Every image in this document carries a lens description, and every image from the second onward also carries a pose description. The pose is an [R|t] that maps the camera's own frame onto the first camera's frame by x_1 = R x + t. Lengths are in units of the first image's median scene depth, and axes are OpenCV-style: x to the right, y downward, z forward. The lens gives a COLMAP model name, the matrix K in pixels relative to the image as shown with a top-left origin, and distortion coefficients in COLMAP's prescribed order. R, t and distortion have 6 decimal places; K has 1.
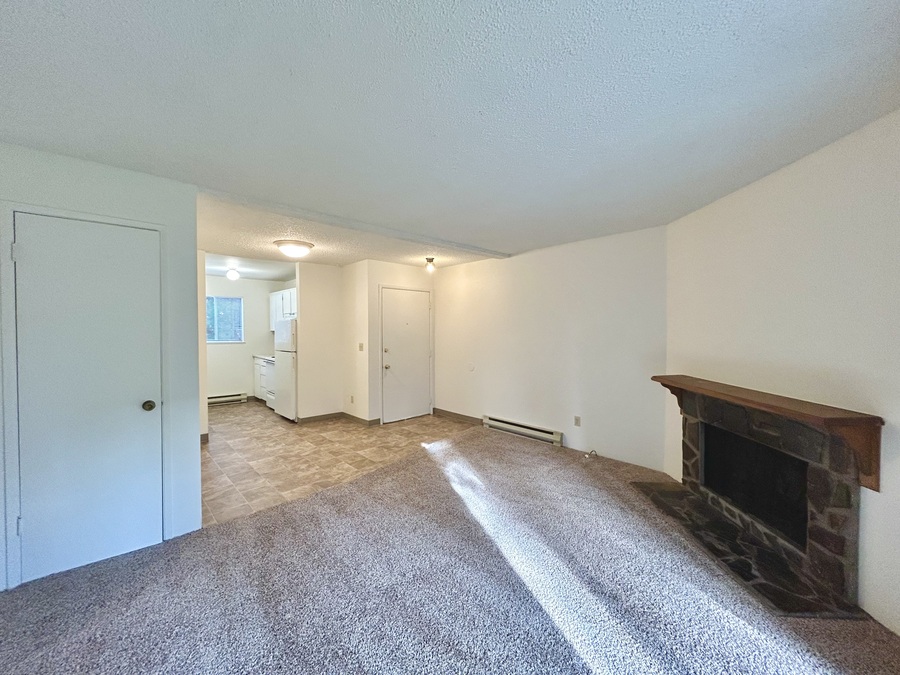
lens RADIAL K [[360.4, 0, 452.1], [0, 360.4, 338.8], [0, 0, 1]] dist [-0.001159, 0.000099]
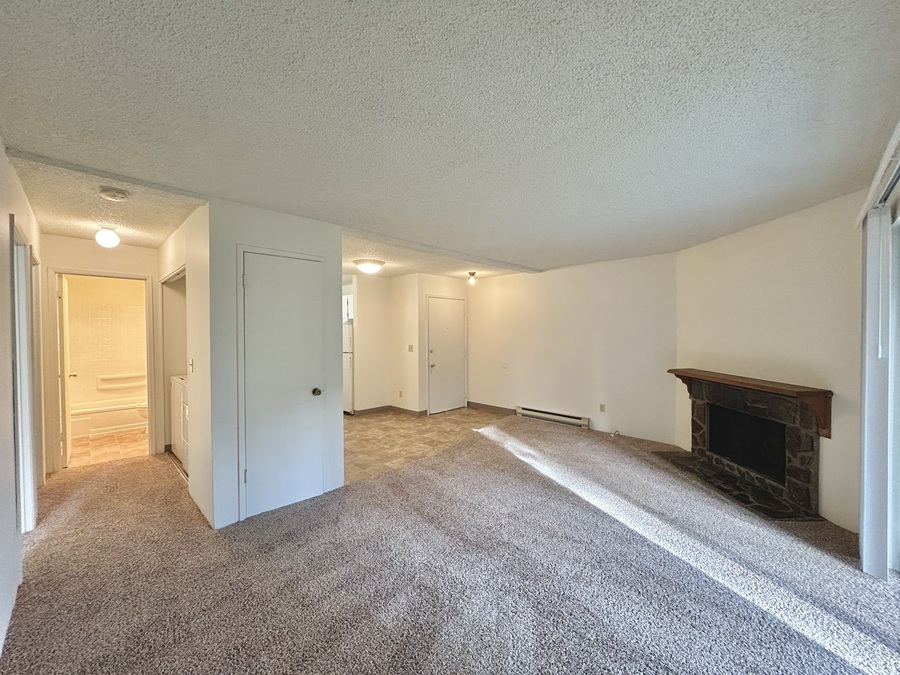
lens RADIAL K [[360.4, 0, 451.9], [0, 360.4, 339.8], [0, 0, 1]] dist [-0.001159, 0.000099]
pose [[0.999055, -0.003458, 0.043321, -0.282019], [0.003549, 0.999992, -0.002021, -0.003022], [-0.043314, 0.002173, 0.999059, -0.265344]]
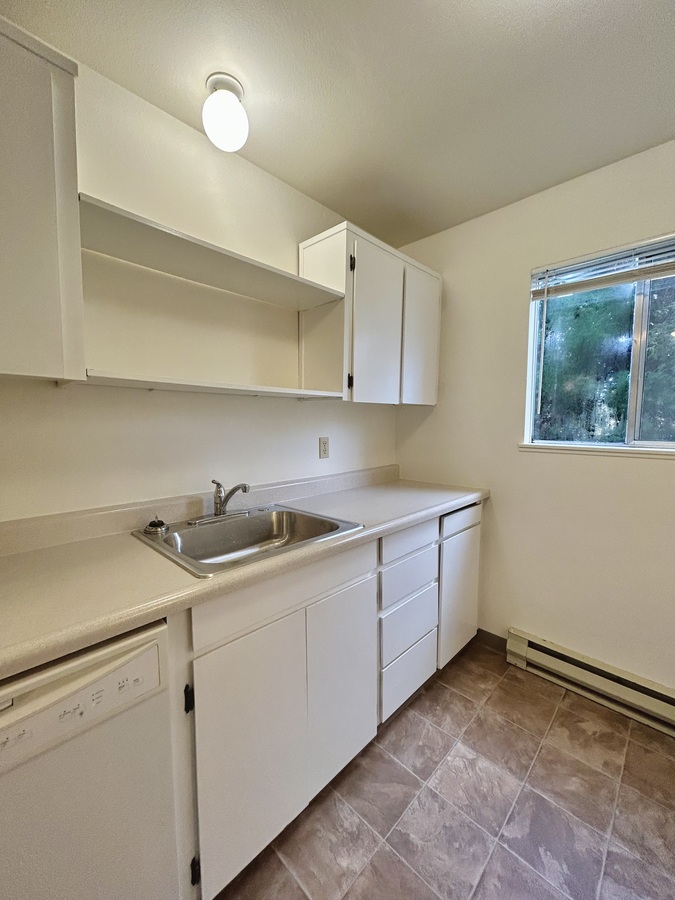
lens RADIAL K [[360.4, 0, 336.0], [0, 360.4, 455.5], [0, 0, 1]] dist [-0.001159, 0.000099]
pose [[0.039456, 0.093805, -0.994808, -0.261182], [-0.034852, 0.995107, 0.092451, 0.009519], [0.998613, 0.031023, 0.042532, 1.010122]]
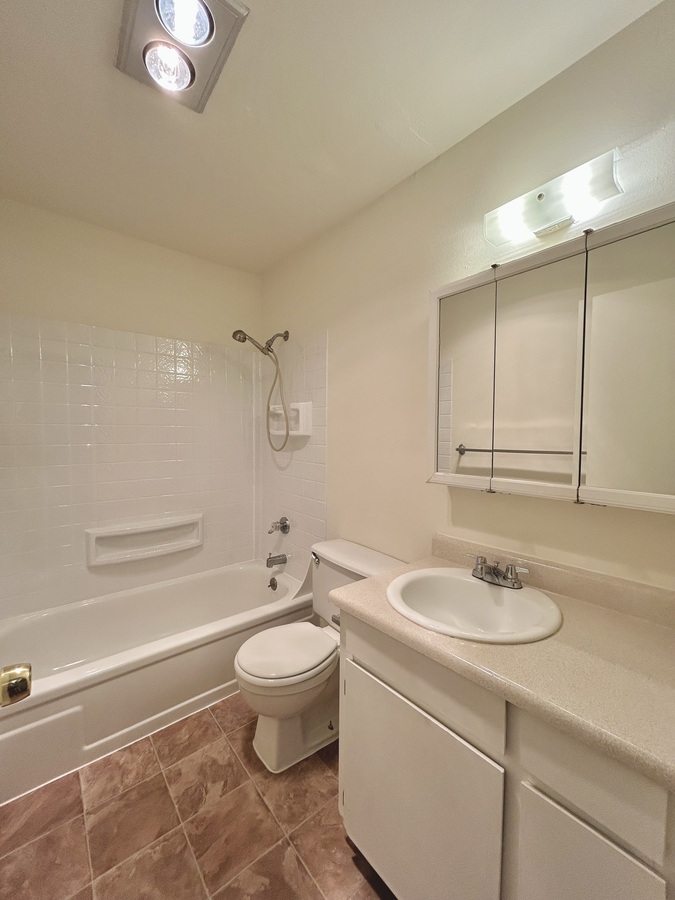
lens RADIAL K [[360.4, 0, 337.1], [0, 360.4, 450.7], [0, 0, 1]] dist [-0.001159, 0.000099]
pose [[-0.997547, -0.003929, 0.069894, -0.644664], [0.001161, 0.997358, 0.072634, -0.006550], [-0.069994, 0.072537, -0.994907, 1.524929]]
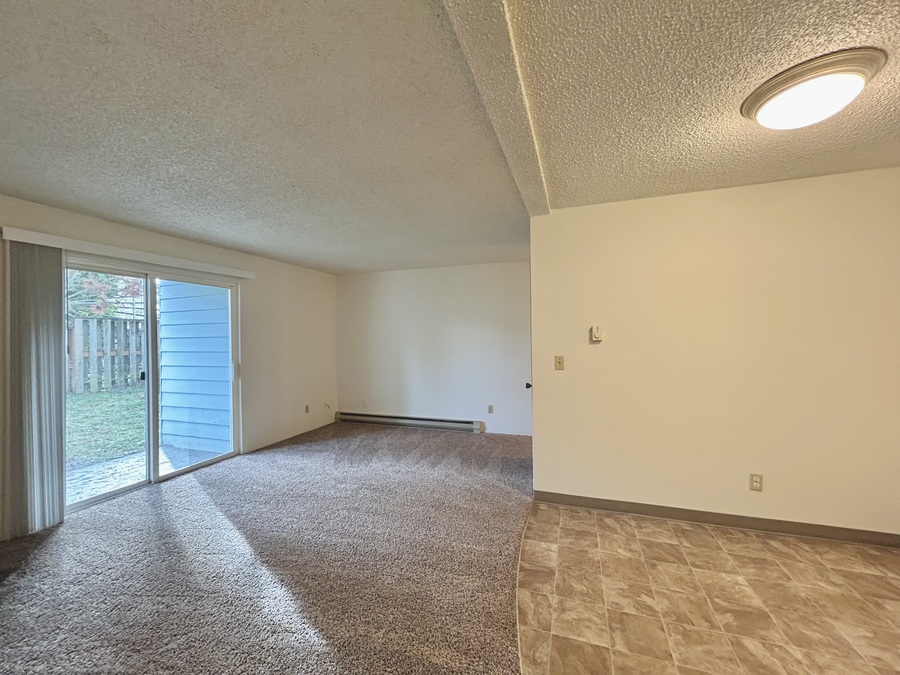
lens RADIAL K [[360.4, 0, 450.0], [0, 360.4, 338.1], [0, 0, 1]] dist [-0.001159, 0.000099]
pose [[-0.889051, 0.012399, -0.457641, 0.068455], [0.001687, 0.999715, 0.023807, -0.027237], [0.457806, 0.020393, -0.888818, 1.517236]]
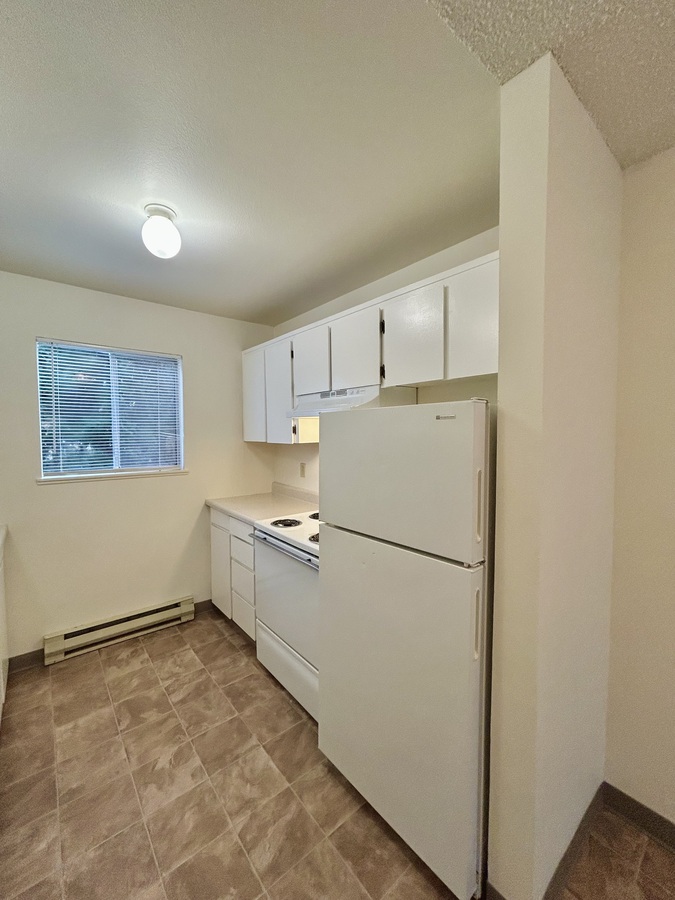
lens RADIAL K [[360.4, 0, 339.4], [0, 360.4, 463.7], [0, 0, 1]] dist [-0.001159, 0.000099]
pose [[0.997820, 0.004259, -0.065854, -0.199622], [-0.000345, 0.998238, 0.059340, -0.036935], [0.065991, -0.059188, 0.996063, 0.690465]]
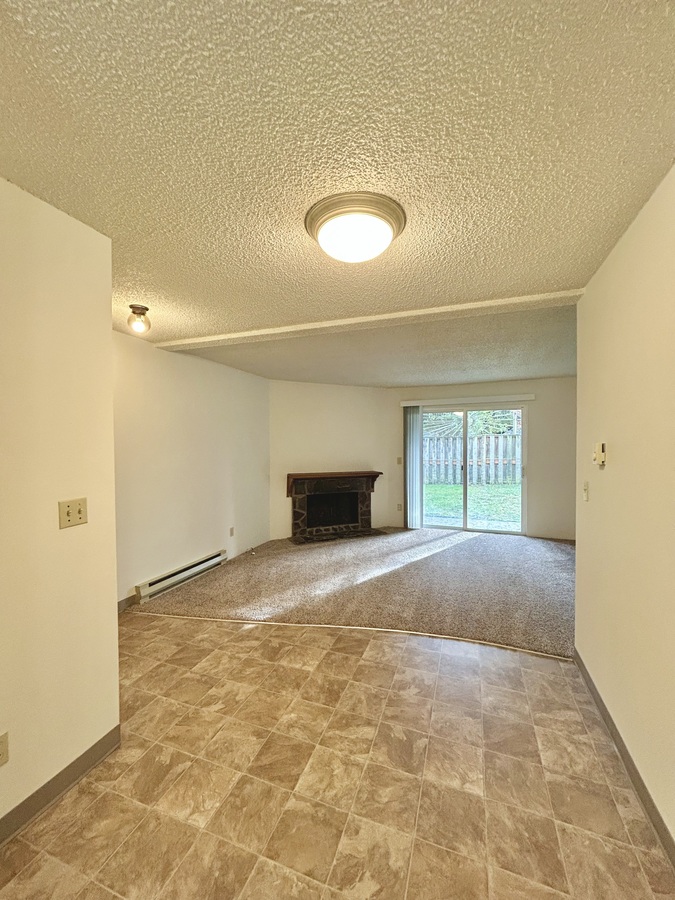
lens RADIAL K [[360.4, 0, 335.4], [0, 360.4, 432.4], [0, 0, 1]] dist [-0.001159, 0.000099]
pose [[-0.434337, 0.032412, 0.900167, -1.026073], [0.027884, 0.999357, -0.022529, -0.051389], [-0.900319, 0.015315, -0.434962, 1.561515]]
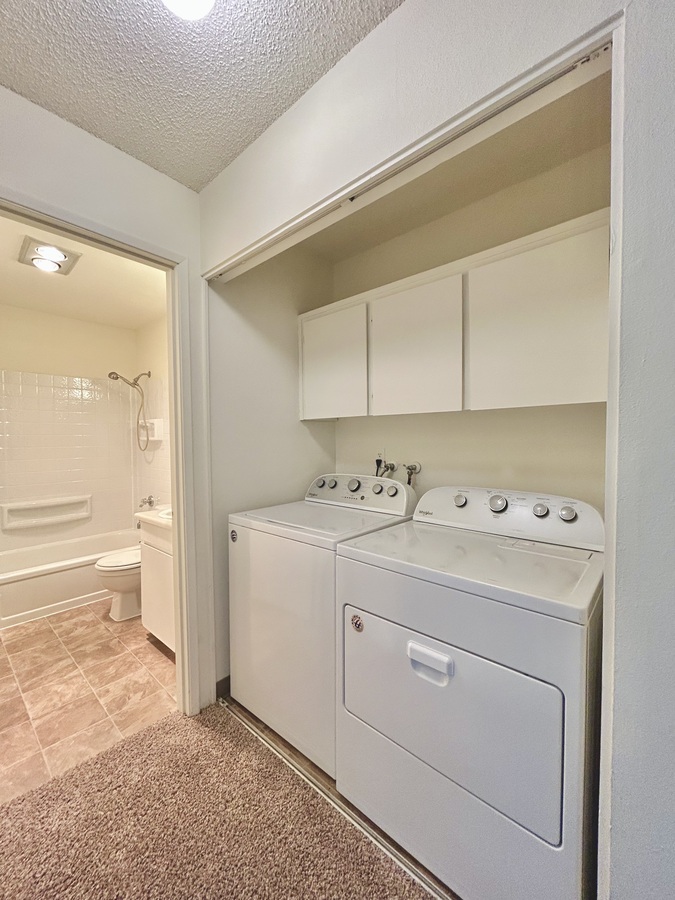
lens RADIAL K [[360.4, 0, 339.6], [0, 360.4, 450.3], [0, 0, 1]] dist [-0.001159, 0.000099]
pose [[-0.996151, 0.018181, -0.085750, -0.971285], [0.013583, 0.998454, 0.053899, -0.005291], [0.086598, 0.052527, -0.994858, 1.949417]]
